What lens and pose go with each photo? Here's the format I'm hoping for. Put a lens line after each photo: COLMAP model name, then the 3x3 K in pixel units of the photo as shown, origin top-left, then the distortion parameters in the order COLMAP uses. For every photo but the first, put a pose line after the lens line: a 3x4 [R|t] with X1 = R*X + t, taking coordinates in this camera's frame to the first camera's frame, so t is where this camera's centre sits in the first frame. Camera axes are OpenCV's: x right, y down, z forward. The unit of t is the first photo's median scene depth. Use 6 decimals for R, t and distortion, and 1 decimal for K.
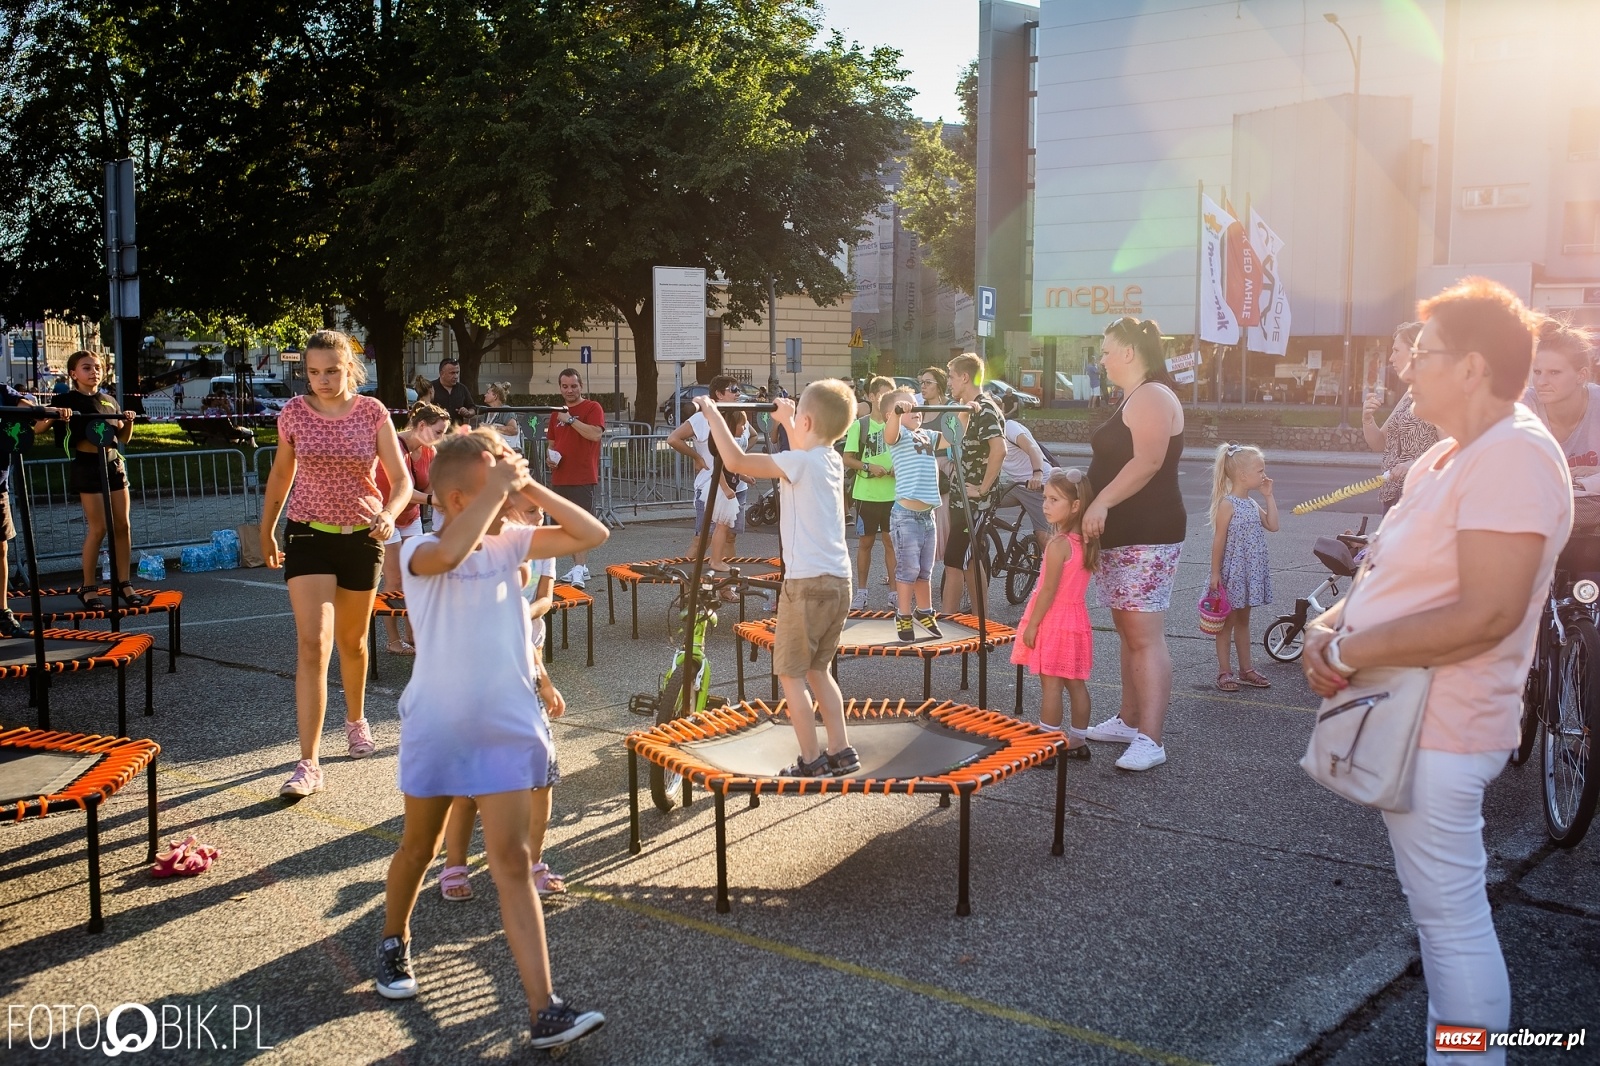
lens RADIAL K [[1458.3, 0, 800.0], [0, 1458.3, 533.0], [0, 0, 1]] dist [-0.058126, 0.048370]
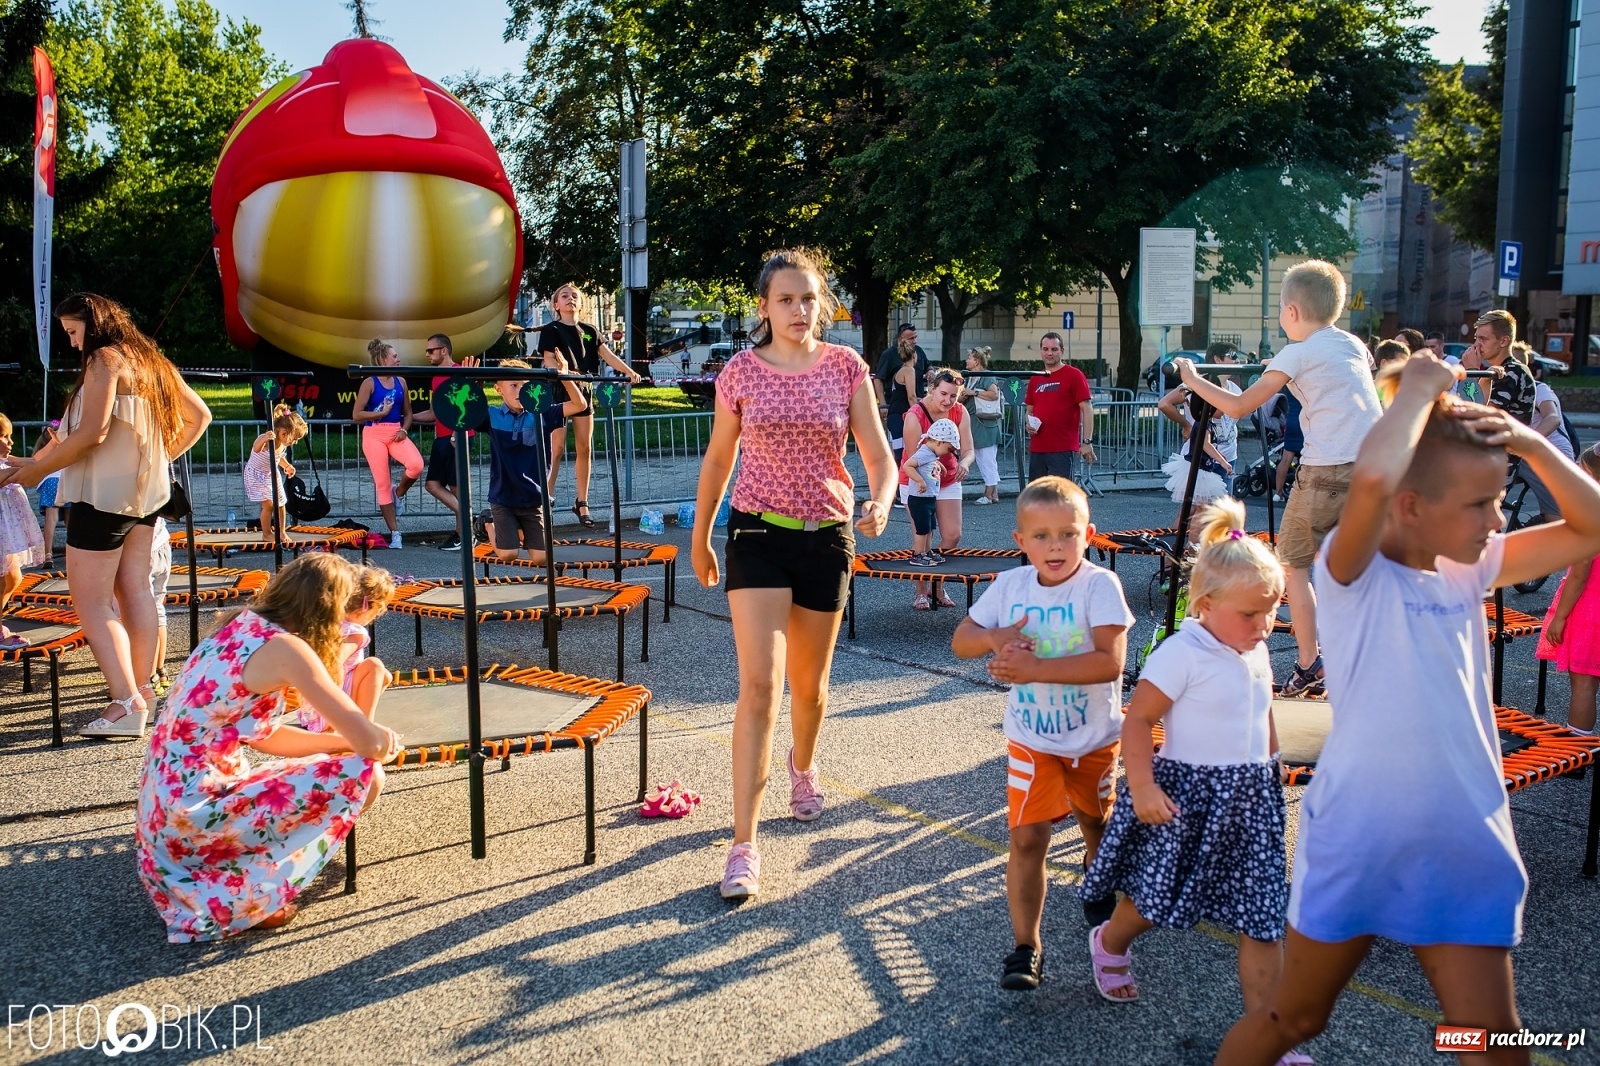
lens RADIAL K [[1235.1, 0, 800.0], [0, 1235.1, 533.0], [0, 0, 1]] dist [-0.005802, -0.001821]
pose [[0.943068, 0.035032, -0.330751, -0.039521], [-0.025648, 0.999136, 0.032697, -0.000721], [0.331611, -0.022352, 0.943151, 0.157040]]
